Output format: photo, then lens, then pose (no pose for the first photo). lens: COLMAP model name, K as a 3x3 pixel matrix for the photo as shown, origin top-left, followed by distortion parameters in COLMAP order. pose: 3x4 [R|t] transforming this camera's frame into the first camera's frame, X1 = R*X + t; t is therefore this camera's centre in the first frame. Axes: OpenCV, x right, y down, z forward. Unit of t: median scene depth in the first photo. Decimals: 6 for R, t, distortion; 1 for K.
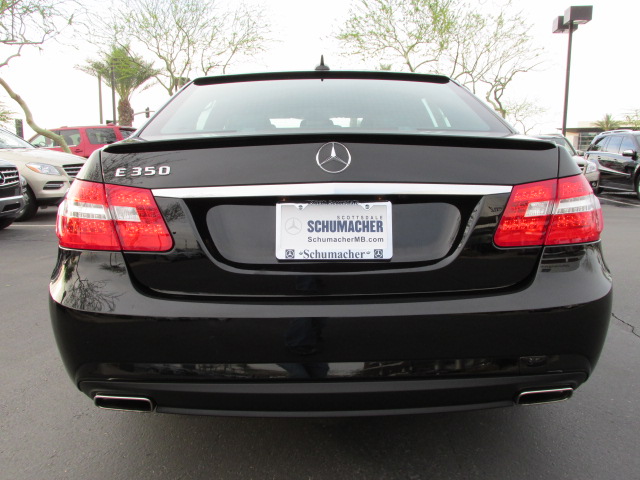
lens RADIAL K [[518.7, 0, 320.0], [0, 518.7, 240.0], [0, 0, 1]] dist [0.012959, 0.005482]
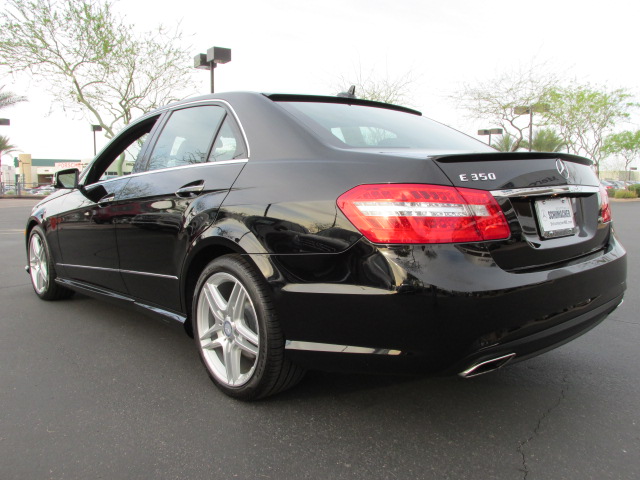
lens RADIAL K [[531.2, 0, 320.0], [0, 531.2, 240.0], [0, 0, 1]] dist [-0.050300, 0.009030]
pose [[0.775643, -0.073867, 0.626835, -0.806617], [0.104885, 0.994404, -0.012603, -0.002932], [-0.622397, 0.075522, 0.779050, 0.146832]]
